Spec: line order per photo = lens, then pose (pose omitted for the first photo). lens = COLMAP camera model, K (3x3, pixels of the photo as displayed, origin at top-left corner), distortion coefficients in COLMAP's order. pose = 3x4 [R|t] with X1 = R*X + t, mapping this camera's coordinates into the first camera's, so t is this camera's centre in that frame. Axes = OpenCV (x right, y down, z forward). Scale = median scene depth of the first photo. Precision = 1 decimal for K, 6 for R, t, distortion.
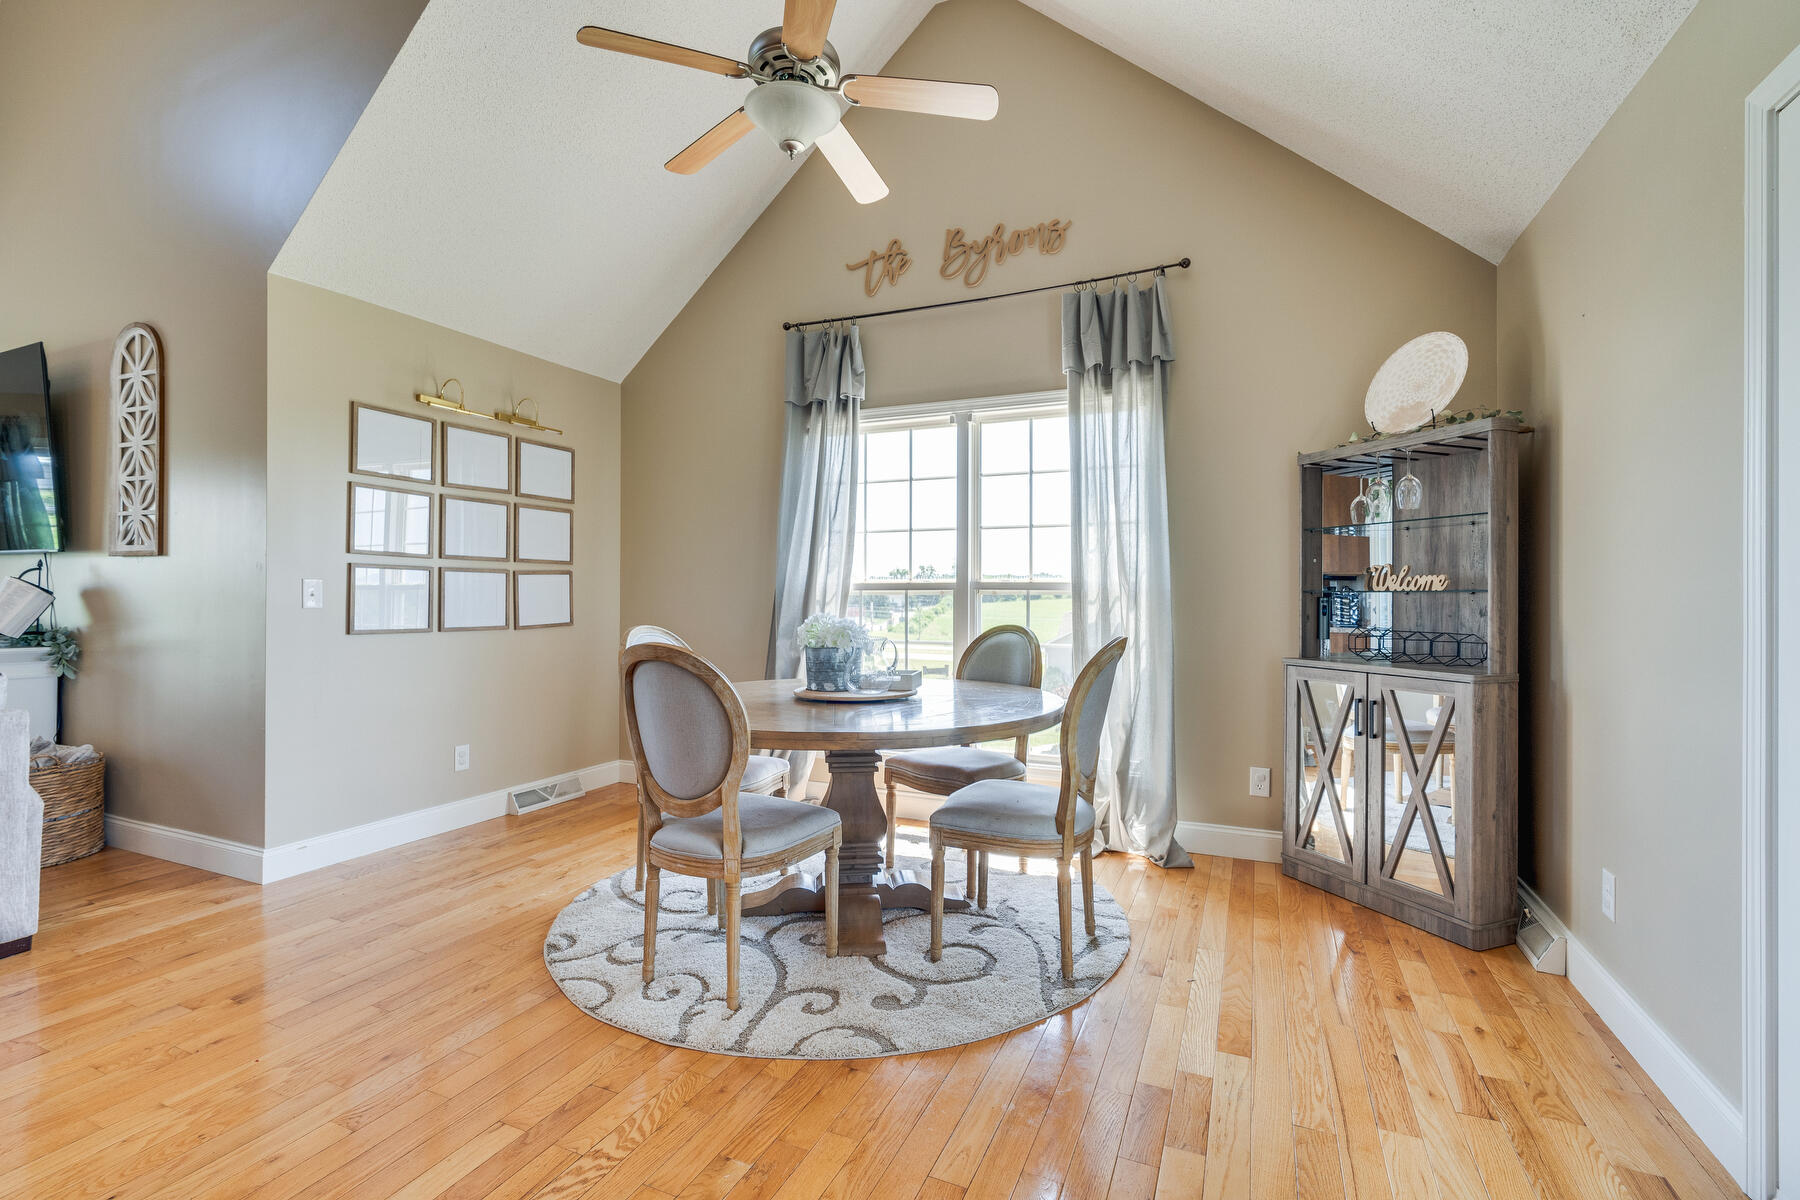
lens RADIAL K [[808.4, 0, 893.2], [0, 808.4, 594.2], [0, 0, 1]] dist [-0.000498, 0.000376]
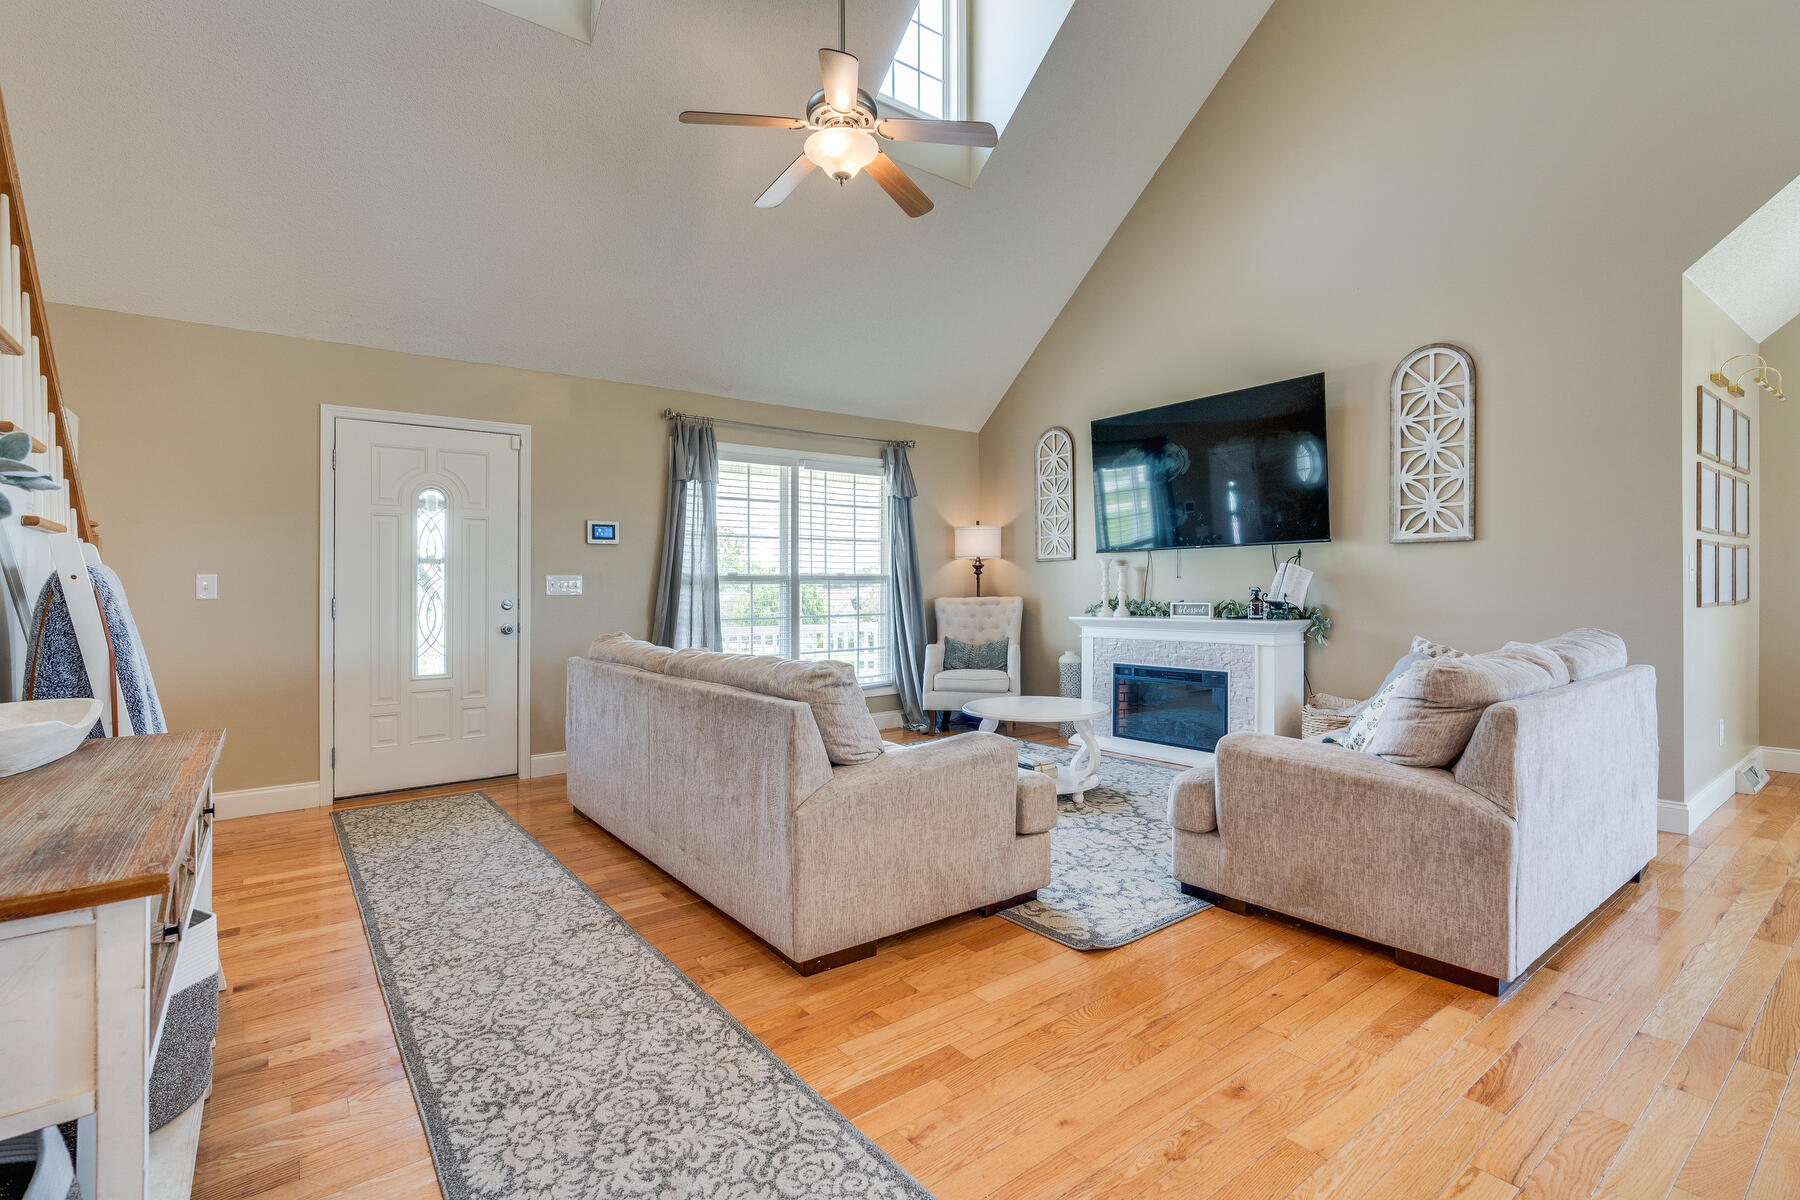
lens RADIAL K [[828.1, 0, 899.7], [0, 828.1, 570.0], [0, 0, 1]] dist [-0.002264, -0.000455]
pose [[0.875376, -0.025067, -0.482792, -0.994624], [0.015769, 0.999604, -0.023309, 0.009805], [0.483185, 0.012791, 0.875425, -0.417521]]
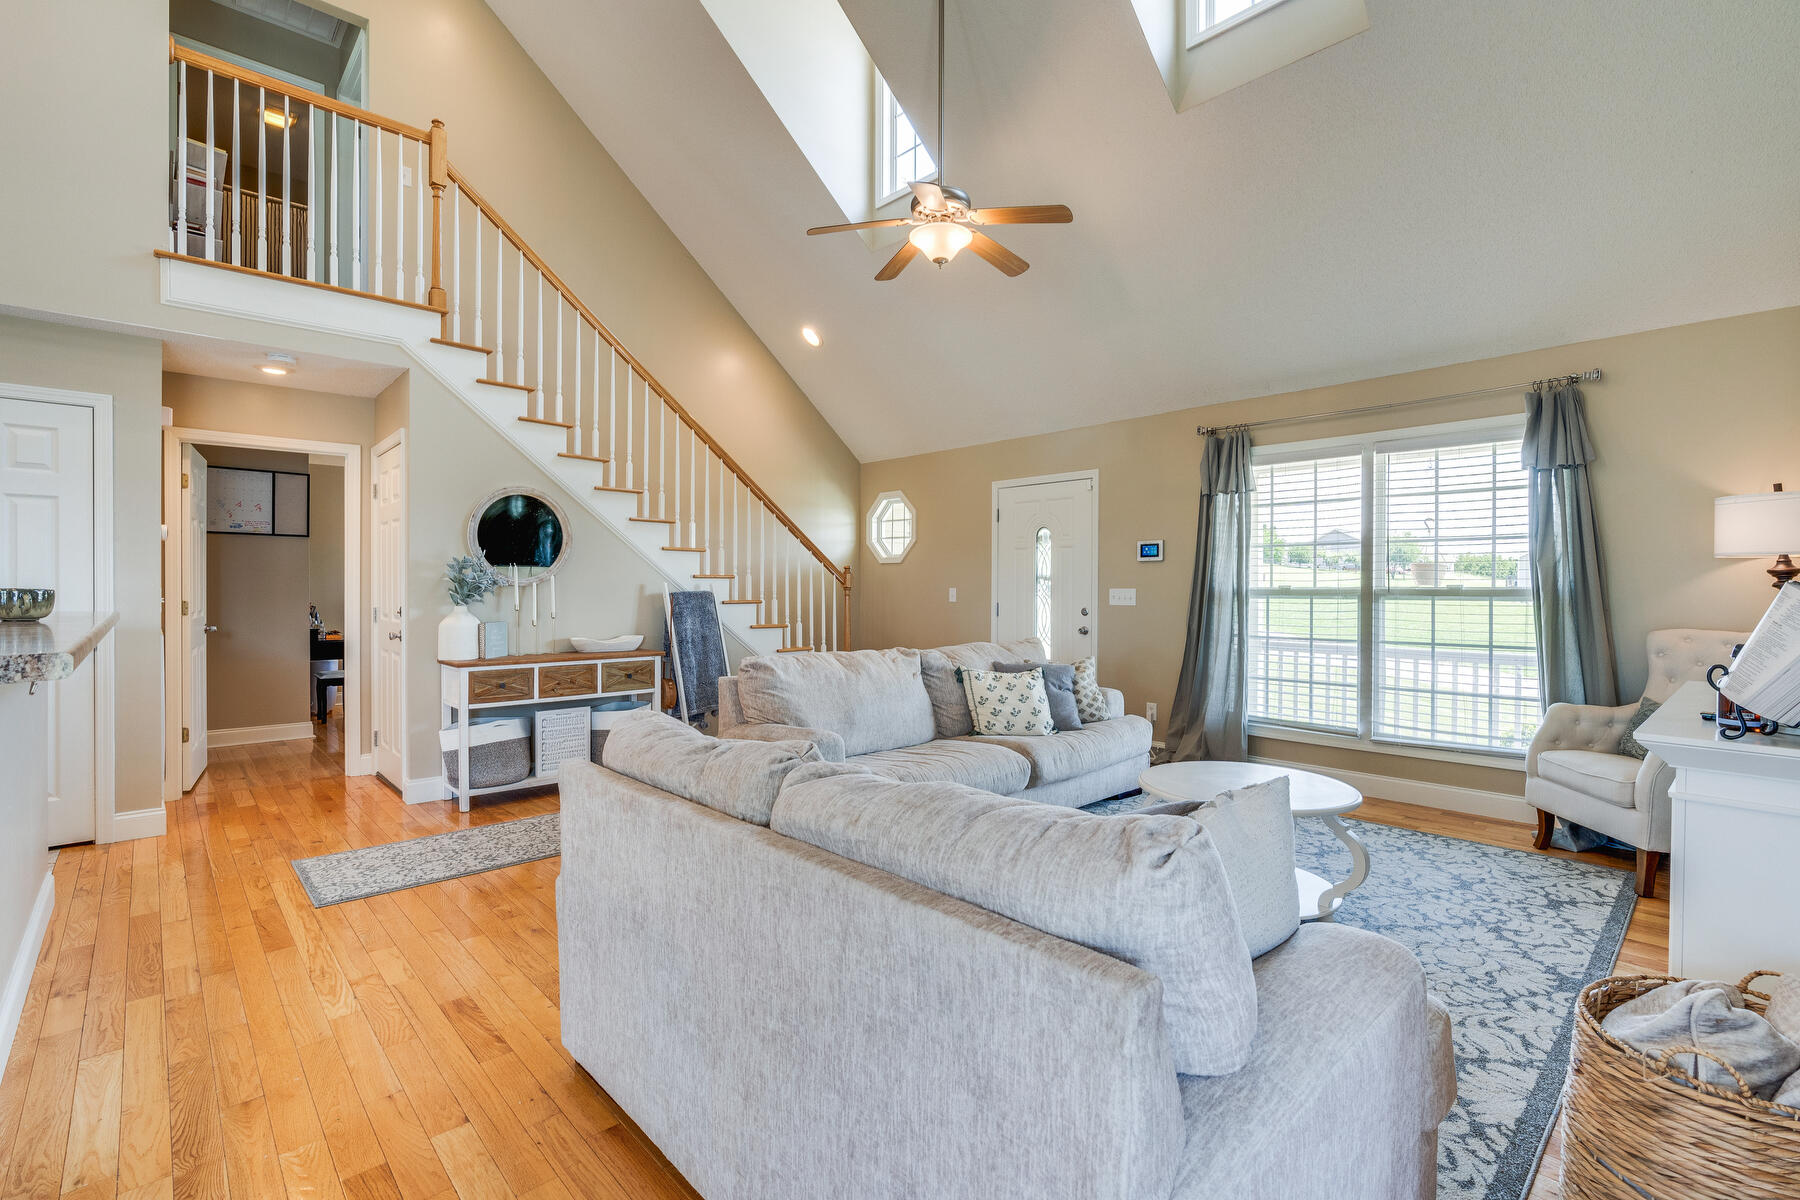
lens RADIAL K [[808.4, 0, 893.2], [0, 808.4, 594.2], [0, 0, 1]] dist [-0.000498, 0.000376]
pose [[-0.394136, 0.003815, -0.919044, -0.492641], [-0.000138, 0.999991, 0.004210, -0.017396], [0.919052, 0.001786, -0.394132, 0.713864]]
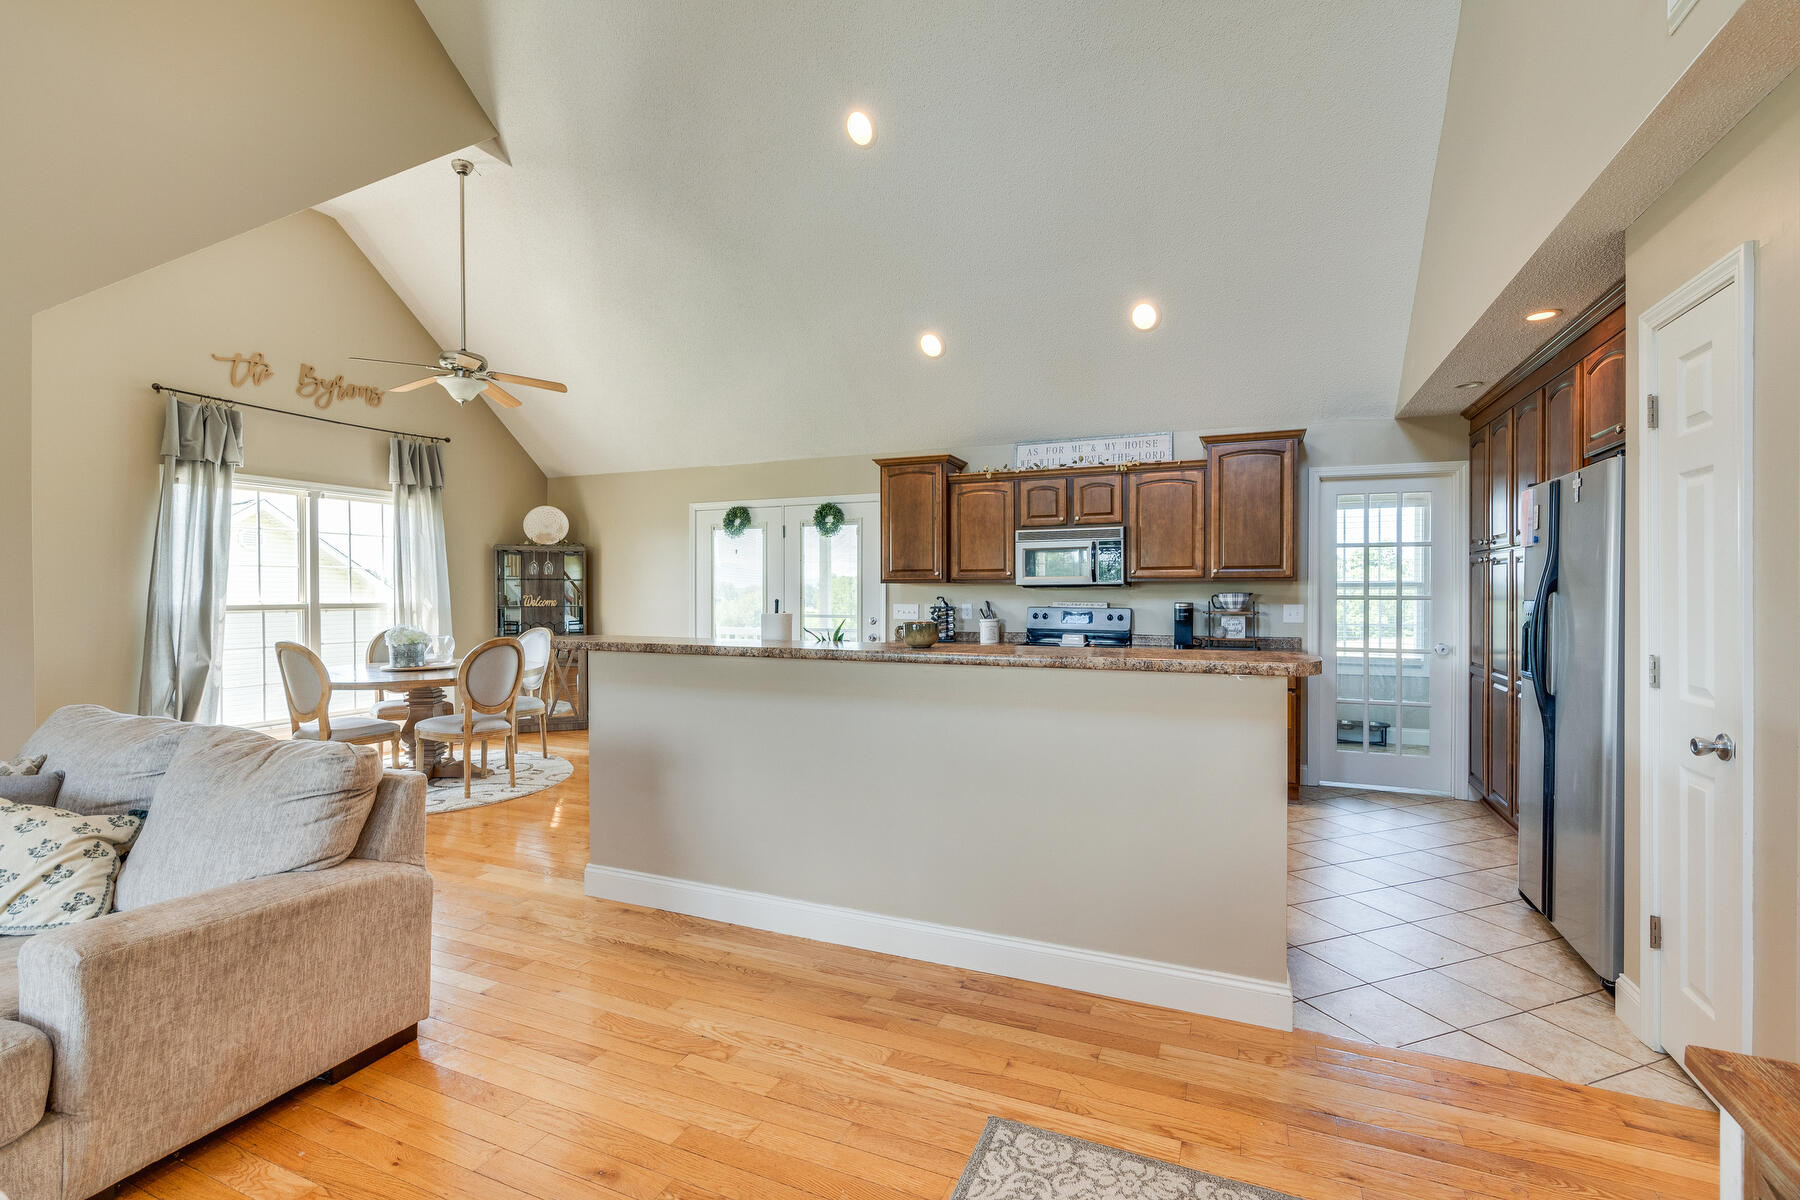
lens RADIAL K [[808.4, 0, 893.2], [0, 808.4, 594.2], [0, 0, 1]] dist [-0.000498, 0.000376]
pose [[-0.003695, -0.006487, 0.999972, -1.541448], [-0.001500, 0.999978, 0.006481, -0.048047], [-0.999992, -0.001476, -0.003704, -0.071810]]
